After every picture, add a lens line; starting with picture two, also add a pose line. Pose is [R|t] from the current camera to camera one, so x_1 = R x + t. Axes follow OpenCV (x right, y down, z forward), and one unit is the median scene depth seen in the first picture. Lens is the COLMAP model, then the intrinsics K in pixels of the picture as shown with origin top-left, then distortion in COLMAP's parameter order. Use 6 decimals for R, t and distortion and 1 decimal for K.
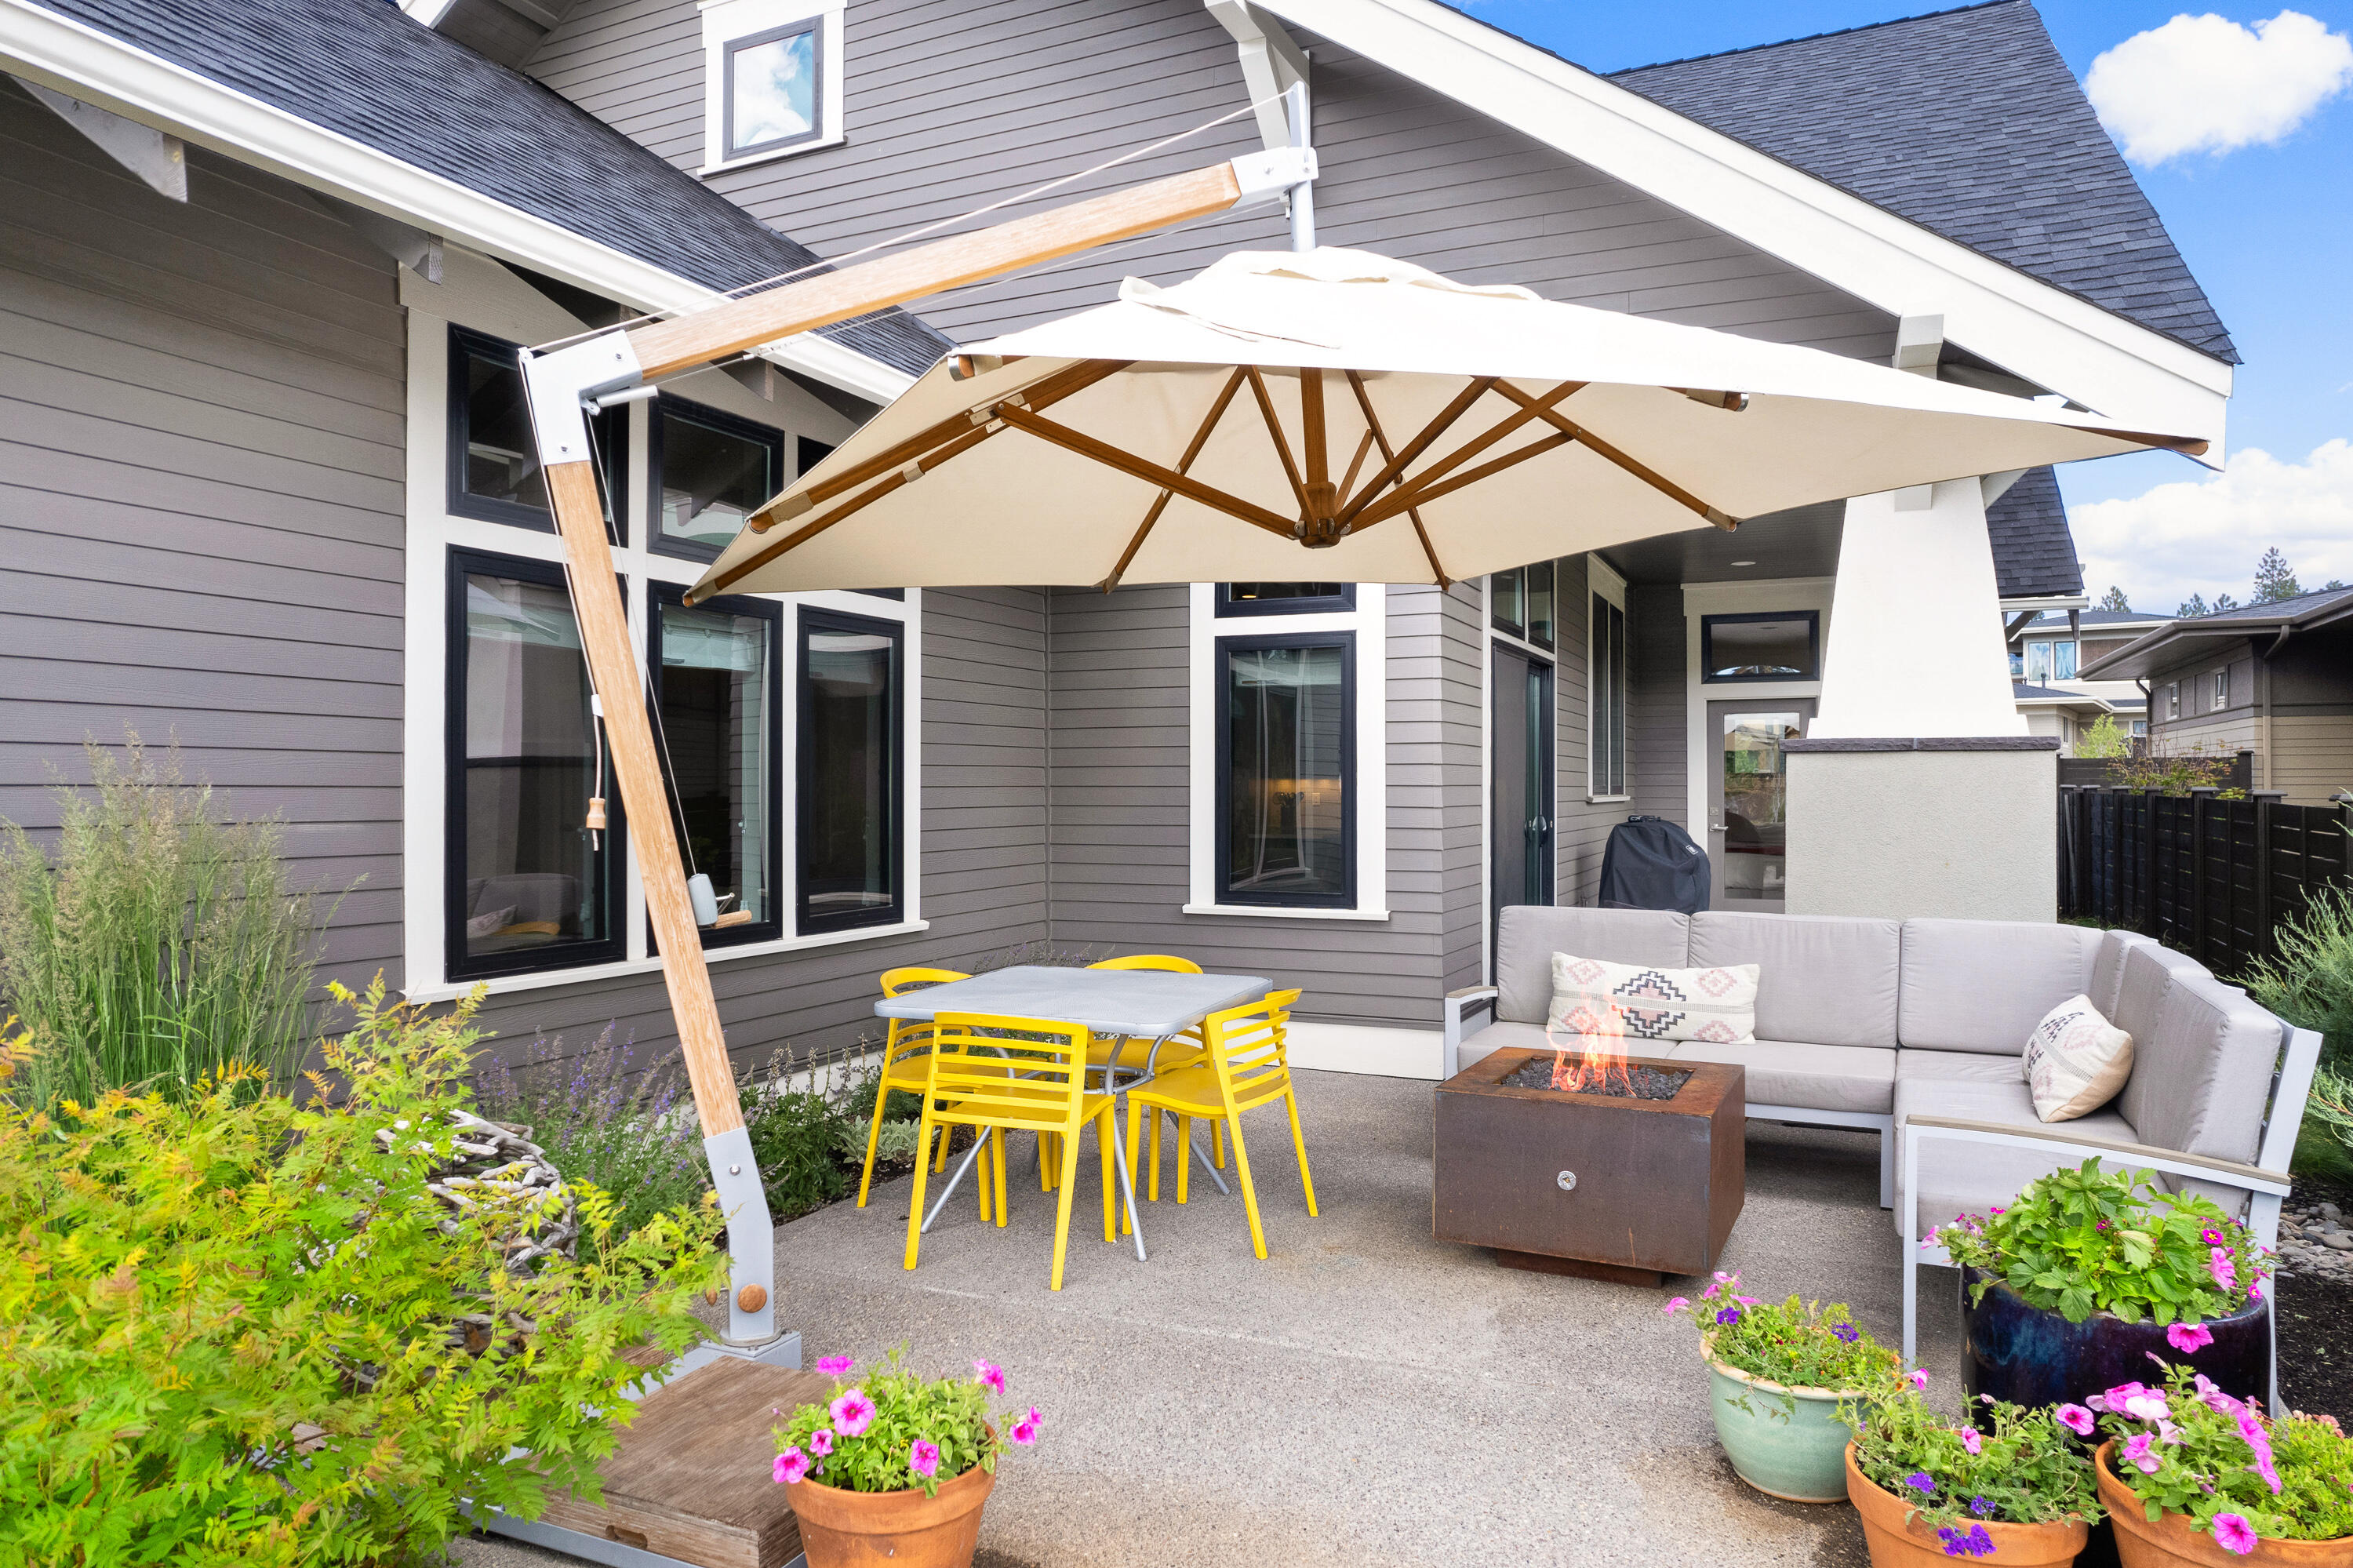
lens RADIAL K [[1545.8, 0, 1176.5], [0, 1545.8, 784.0], [0, 0, 1]] dist [-0.058189, 0.059594]
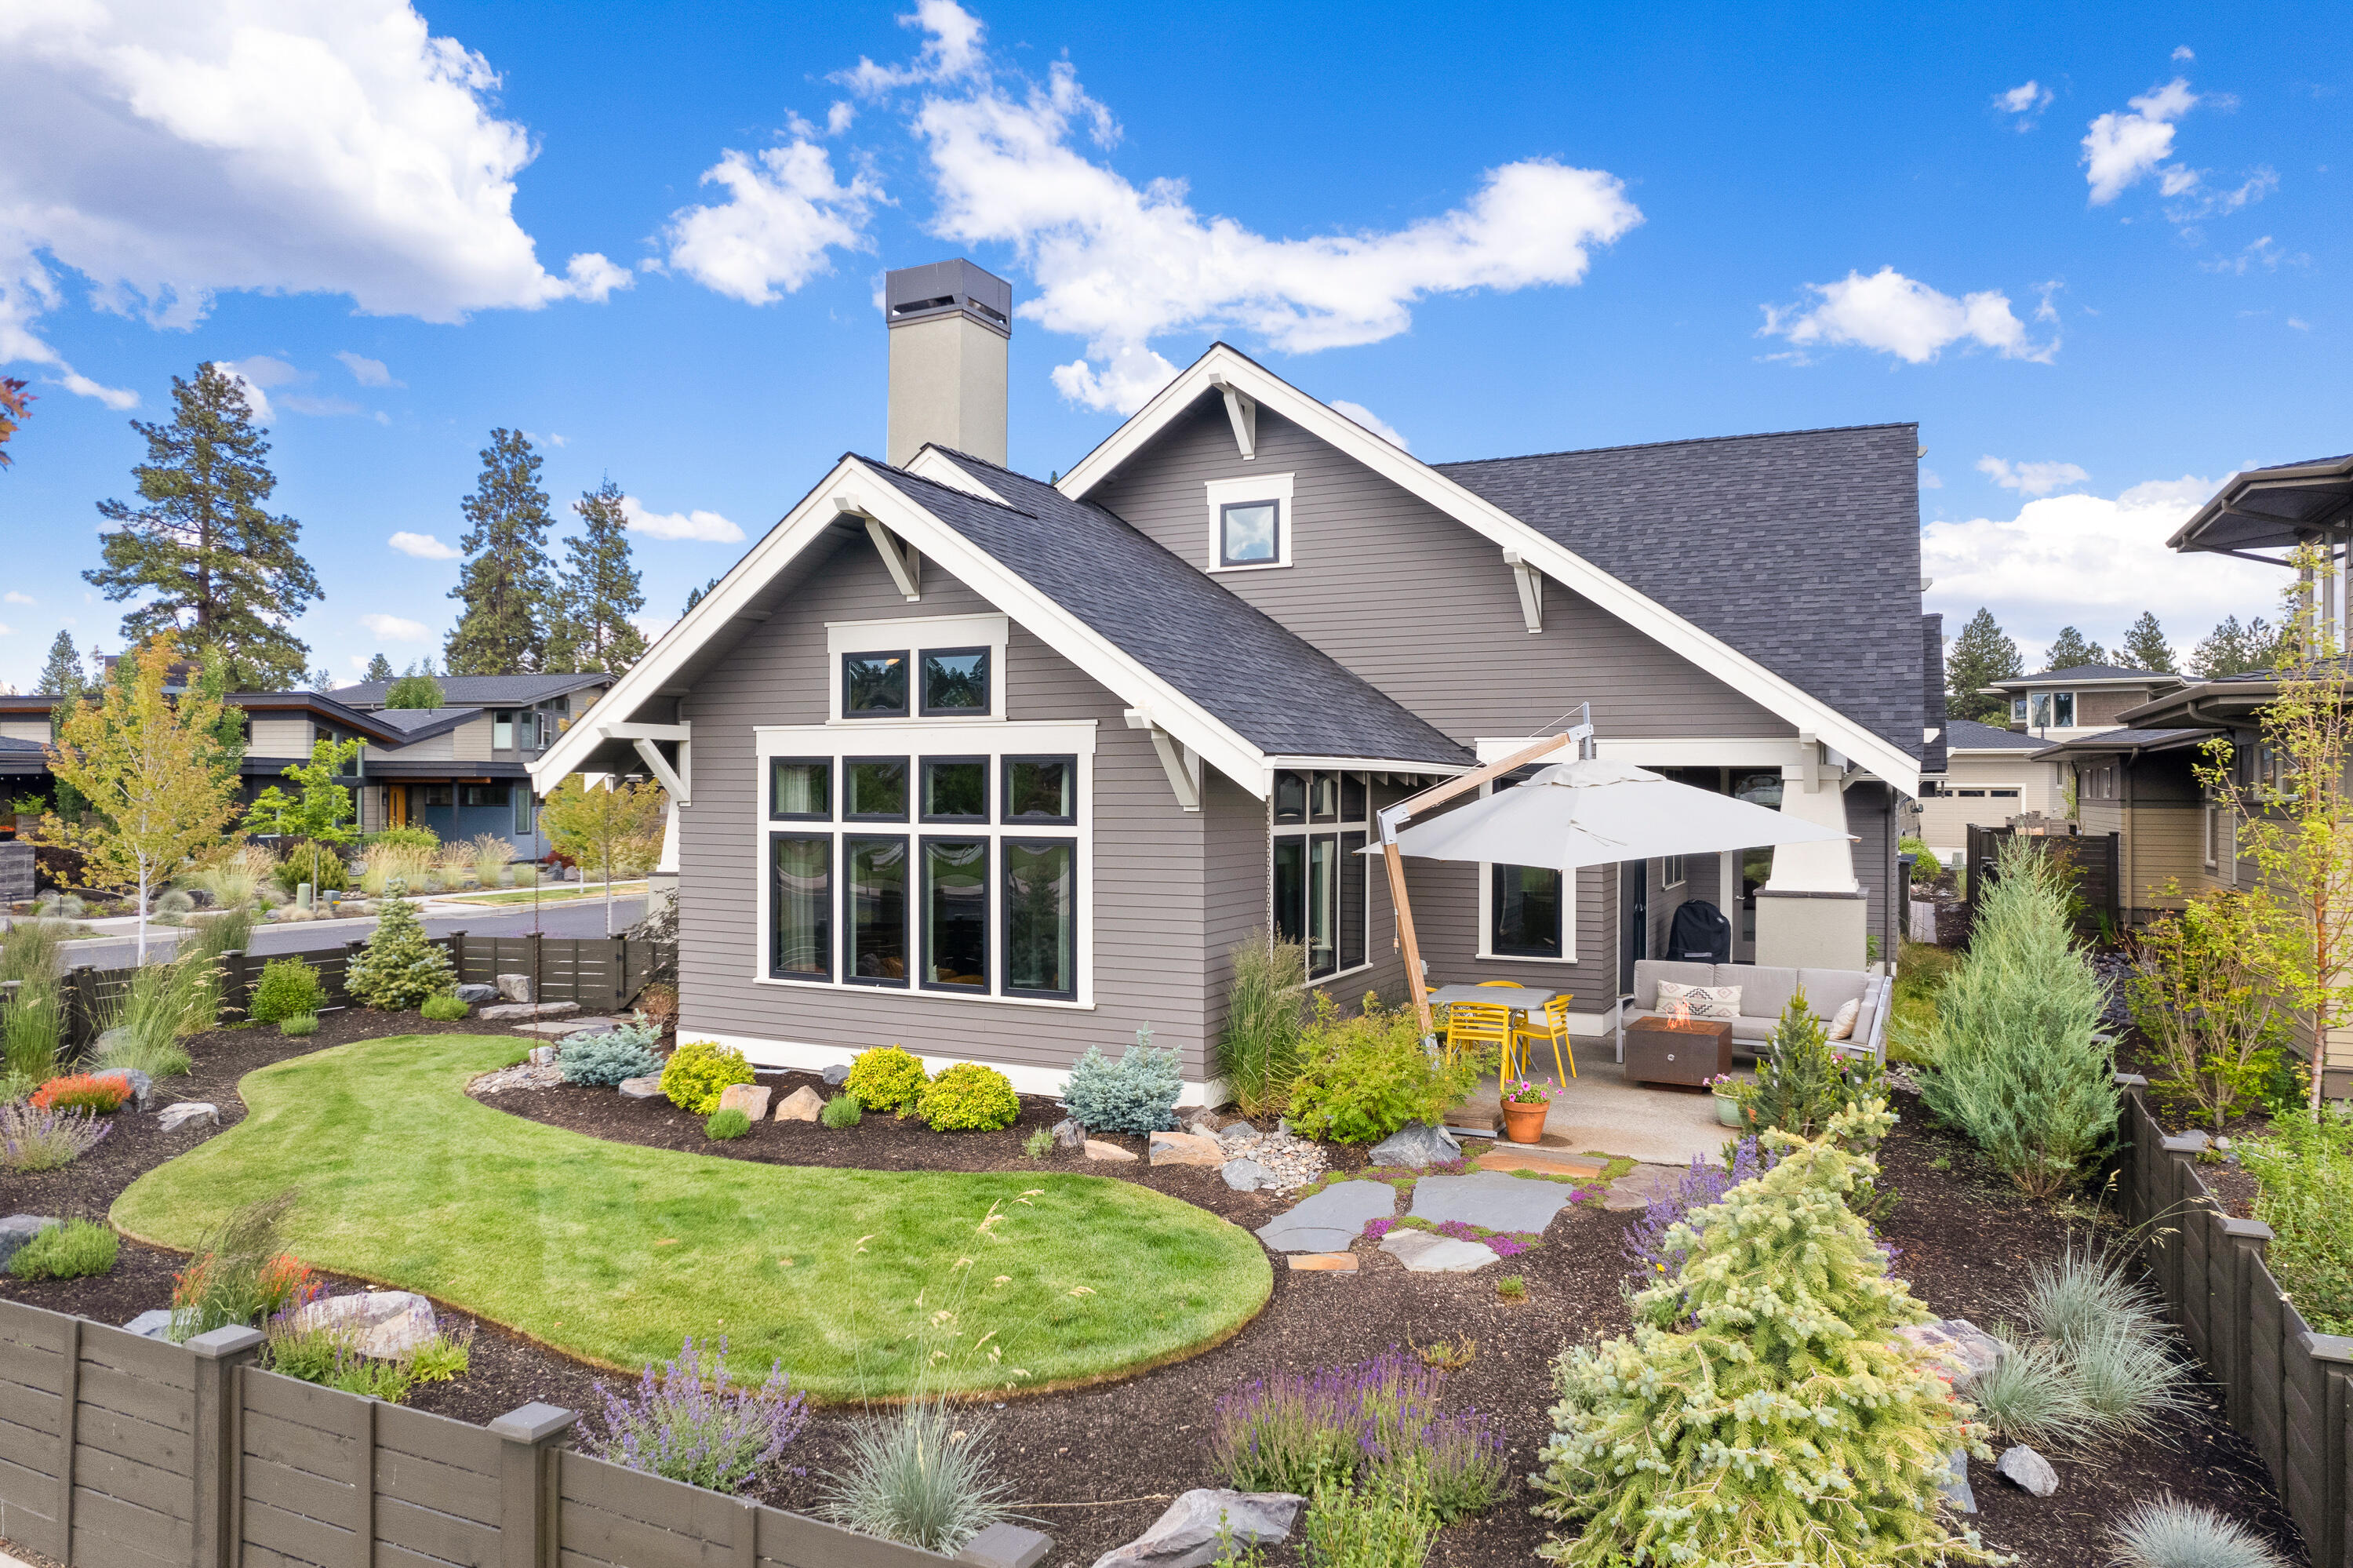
lens RADIAL K [[1522.7, 0, 1176.5], [0, 1522.7, 784.0], [0, 0, 1]] dist [-0.072006, 0.041561]
pose [[0.999447, 0.004418, -0.032950, -0.369461], [-0.004608, 0.999973, -0.005698, -0.154453], [0.032924, 0.005847, 0.999441, -1.189168]]
